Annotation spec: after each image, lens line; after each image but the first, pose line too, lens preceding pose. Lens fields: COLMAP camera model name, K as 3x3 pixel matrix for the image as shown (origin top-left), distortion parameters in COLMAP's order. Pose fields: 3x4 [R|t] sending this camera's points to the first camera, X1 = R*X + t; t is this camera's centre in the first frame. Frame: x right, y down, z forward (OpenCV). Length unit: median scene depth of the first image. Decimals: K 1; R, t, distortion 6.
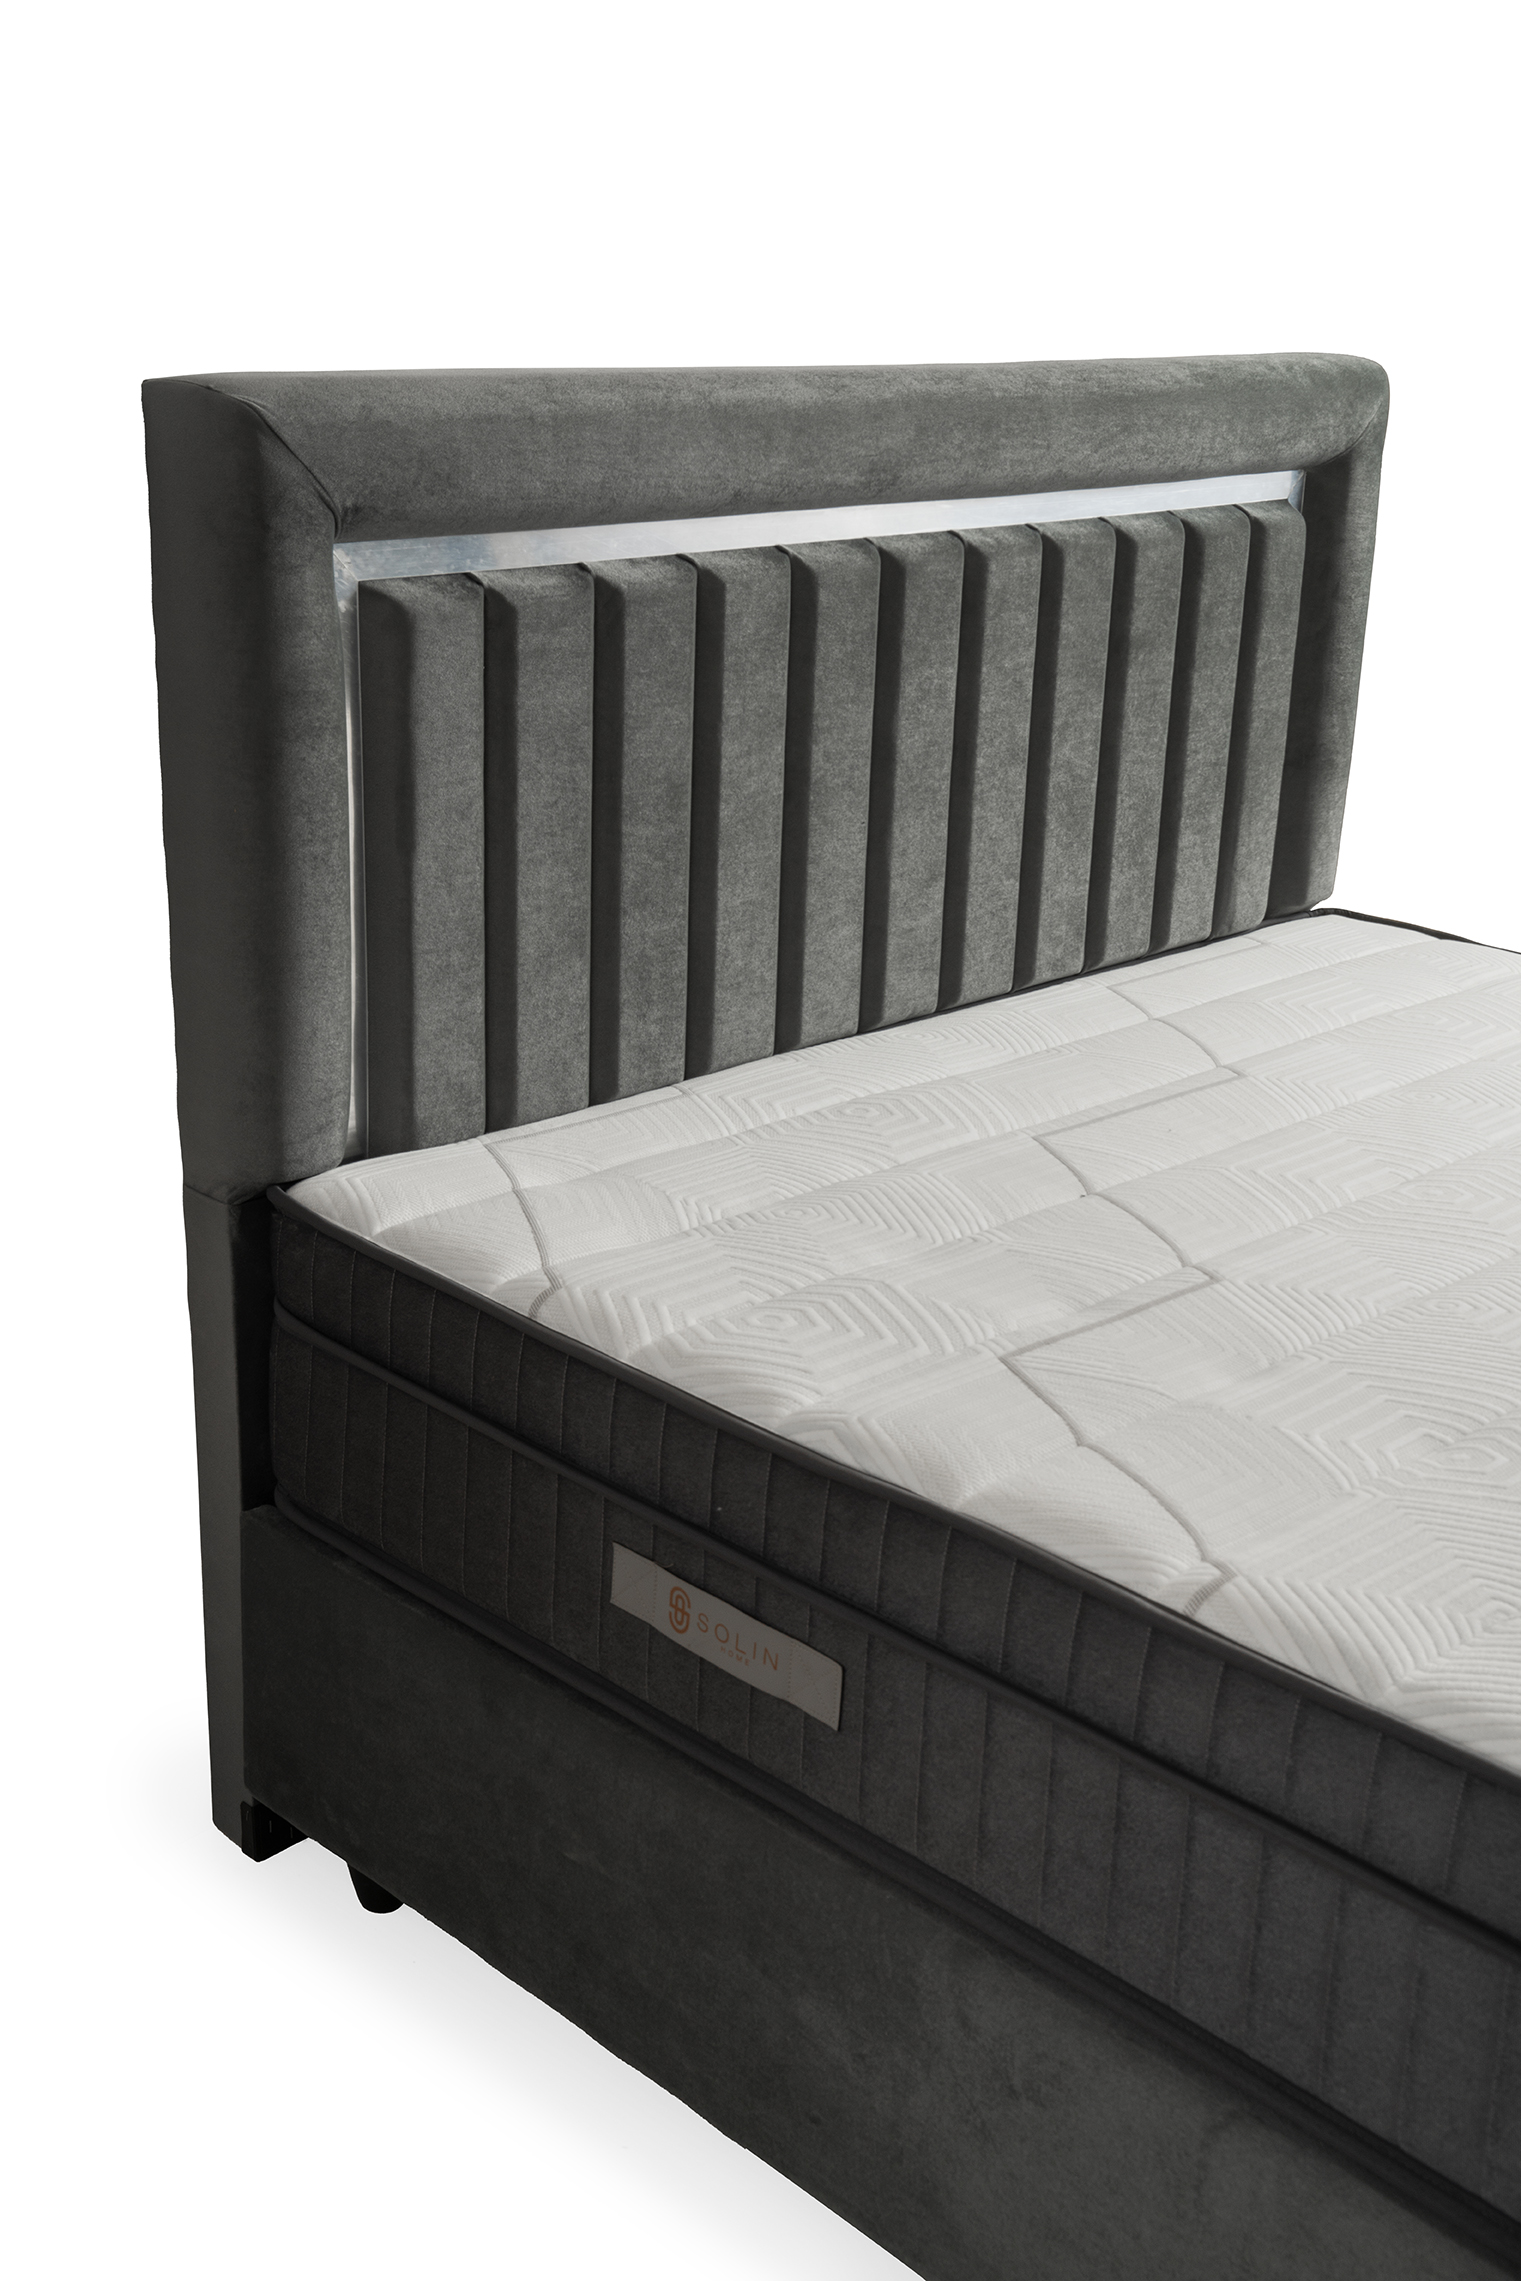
lens RADIAL K [[2613.0, 0, 778.4], [0, 2613.0, 1128.7], [0, 0, 1]] dist [0.090108, 0.000000]
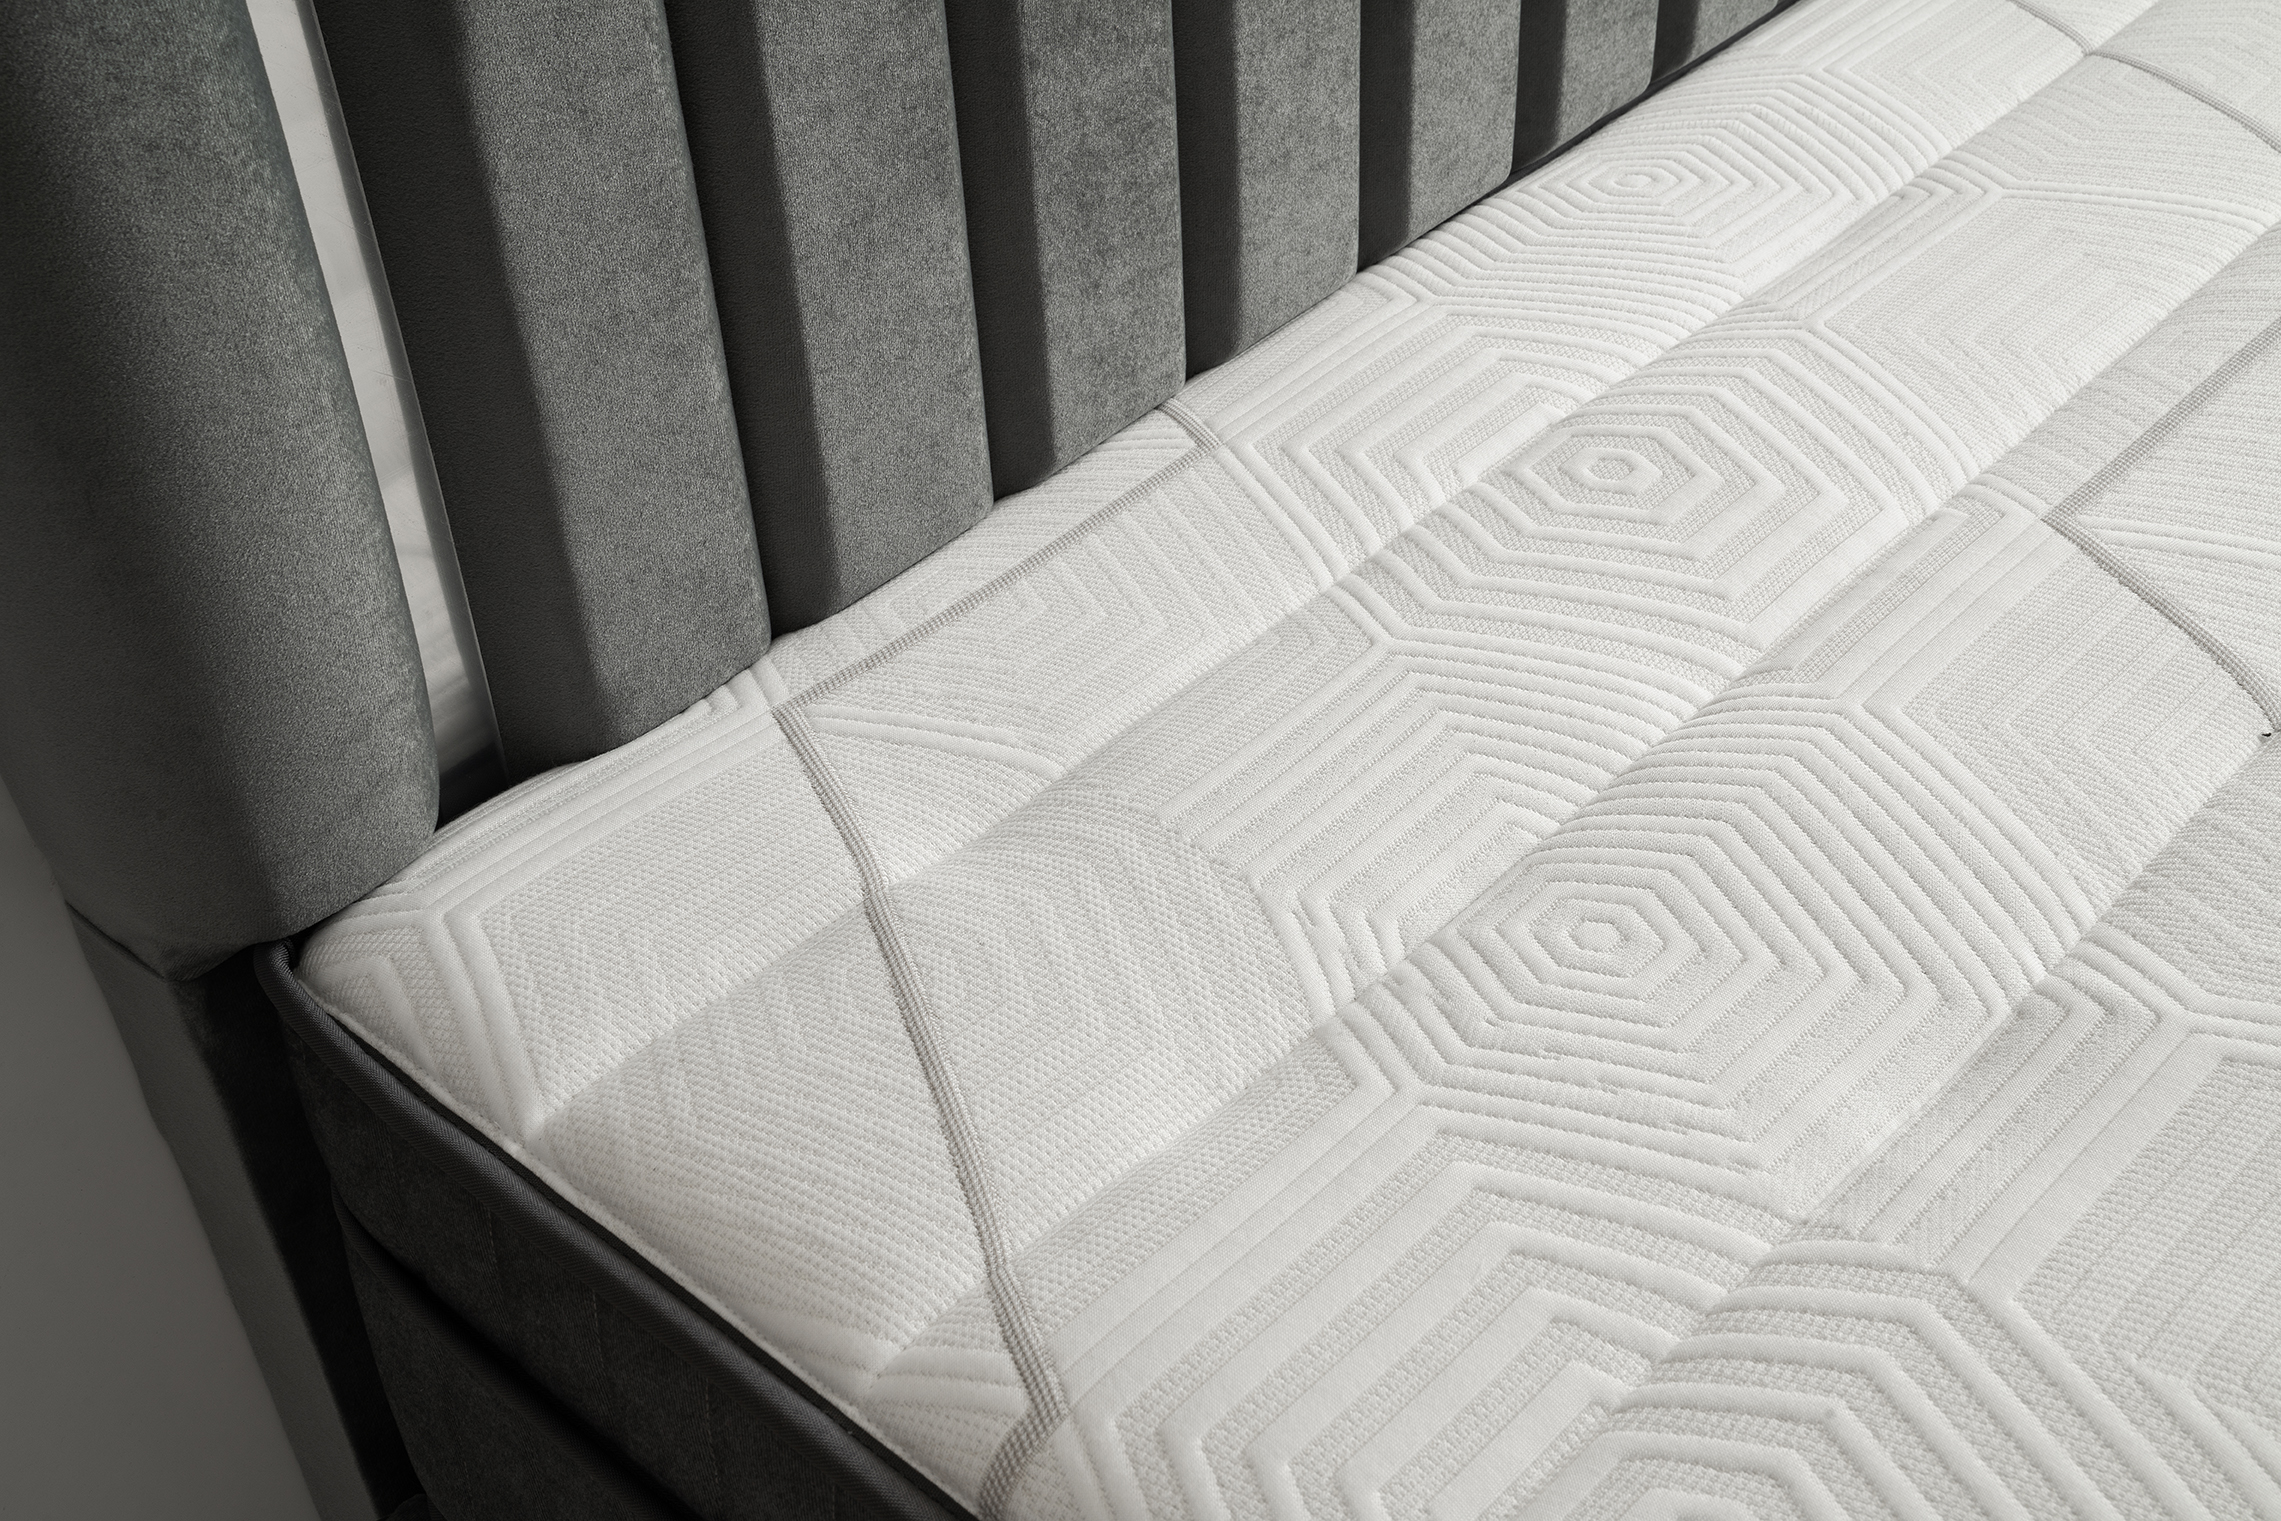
lens RADIAL K [[2613.0, 0, 1139.8], [0, 2613.0, 760.7], [0, 0, 1]] dist [0.090108, 0.000000]
pose [[0.994816, -0.101571, -0.004898, -0.050953], [0.097548, 0.939584, 0.328124, -0.113456], [-0.028726, -0.326901, 0.944622, 0.573765]]
